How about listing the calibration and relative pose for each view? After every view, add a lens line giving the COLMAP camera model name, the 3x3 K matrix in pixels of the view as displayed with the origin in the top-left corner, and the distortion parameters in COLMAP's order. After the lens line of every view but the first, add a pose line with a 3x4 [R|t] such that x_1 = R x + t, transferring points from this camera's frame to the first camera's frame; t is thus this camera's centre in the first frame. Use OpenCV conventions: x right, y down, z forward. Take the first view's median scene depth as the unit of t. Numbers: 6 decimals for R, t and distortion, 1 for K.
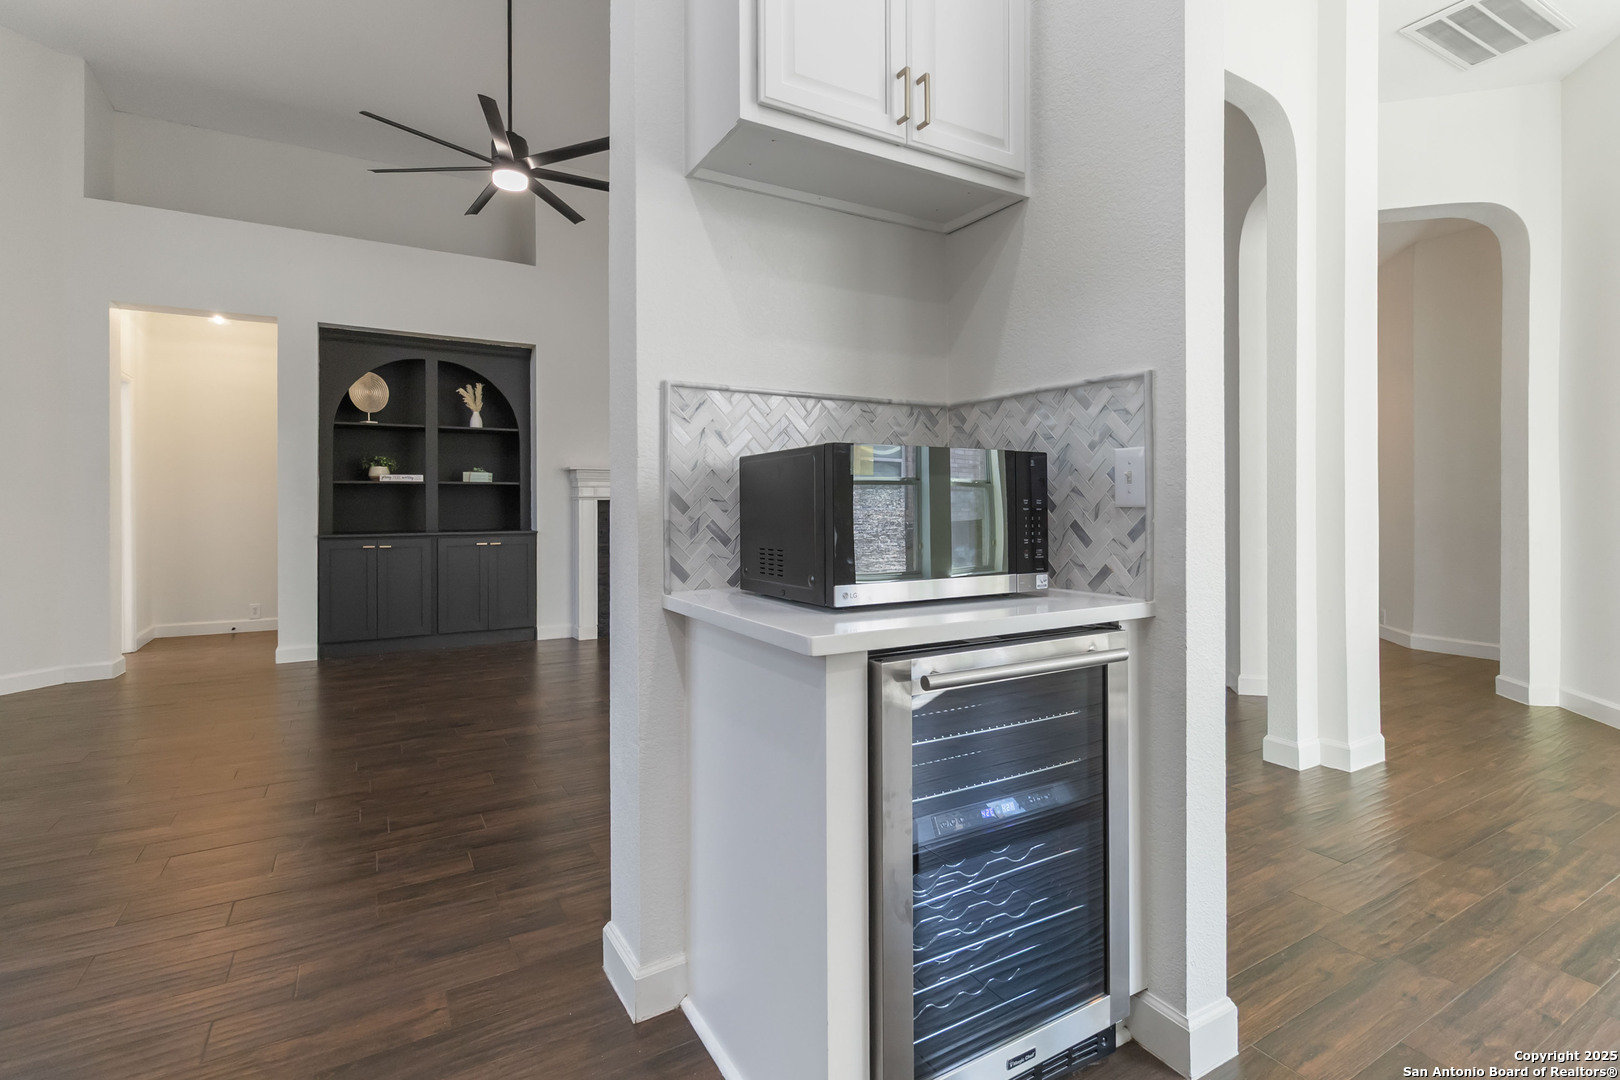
lens RADIAL K [[757.2, 0, 892.0], [0, 757.2, 519.0], [0, 0, 1]] dist [-0.008961, 0.001222]
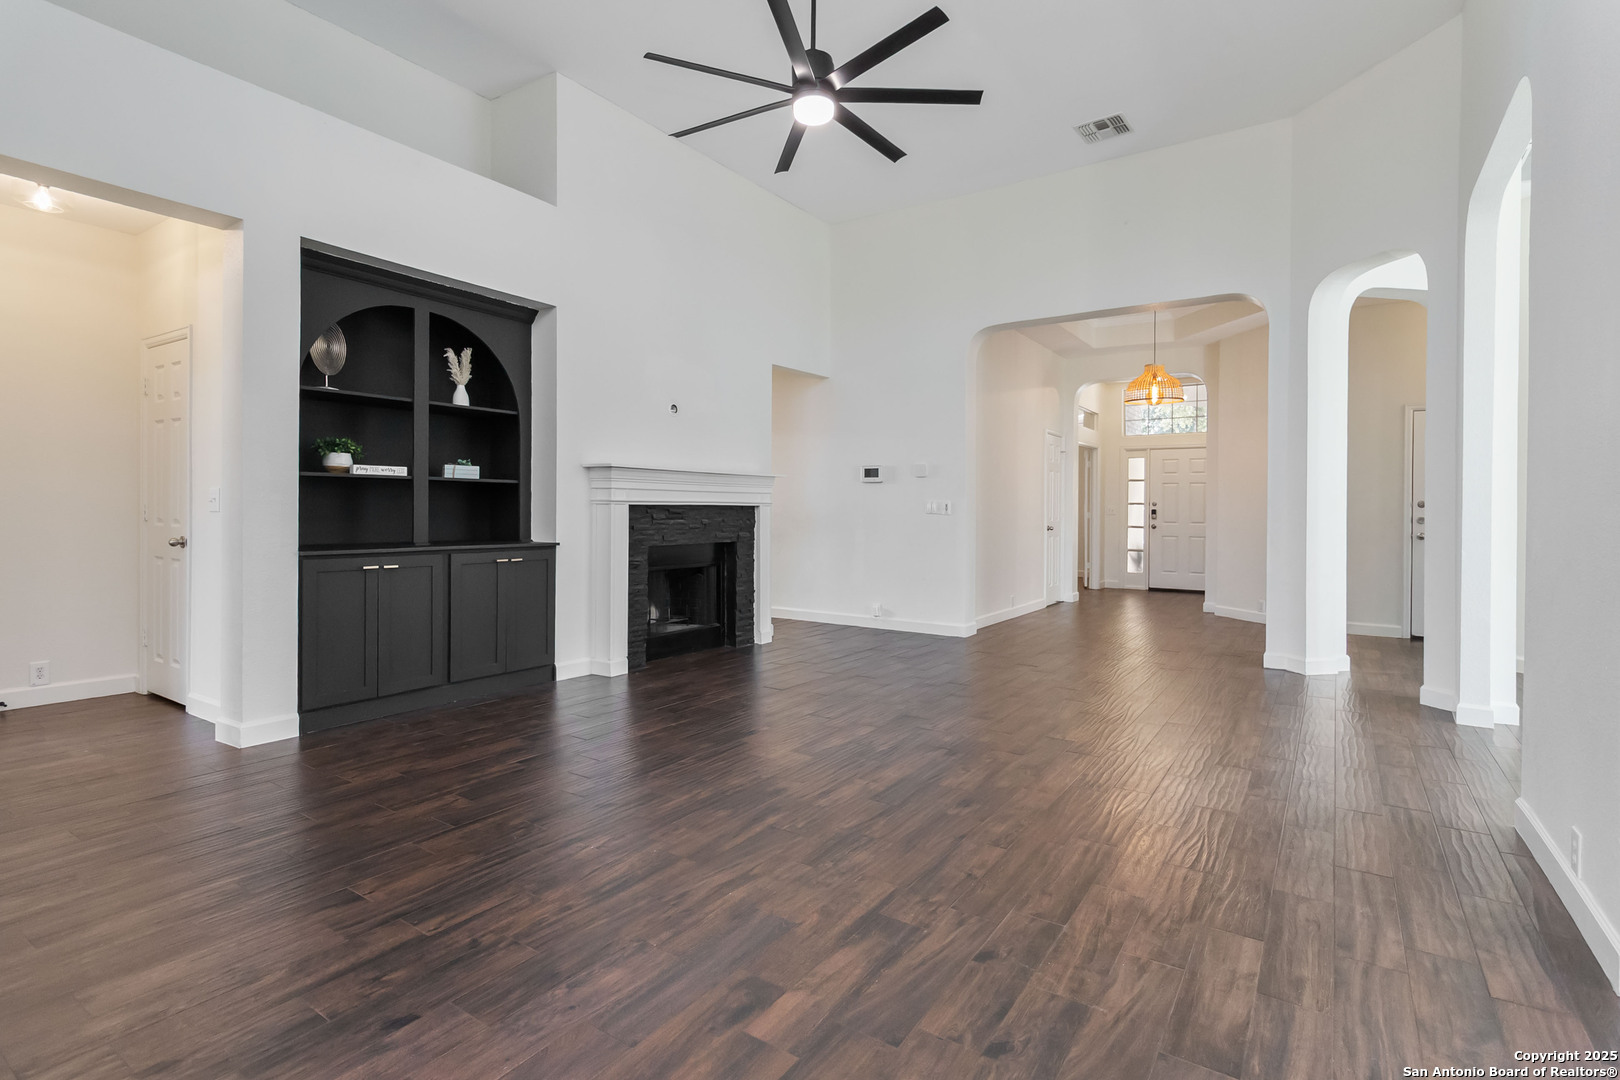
lens RADIAL K [[757.2, 0, 810.9], [0, 757.2, 528.5], [0, 0, 1]] dist [-0.008961, 0.001222]
pose [[0.912863, -0.000892, 0.408264, -0.562511], [-0.001129, 0.999988, 0.004708, -0.002907], [-0.408264, -0.004758, 0.912852, 0.175675]]
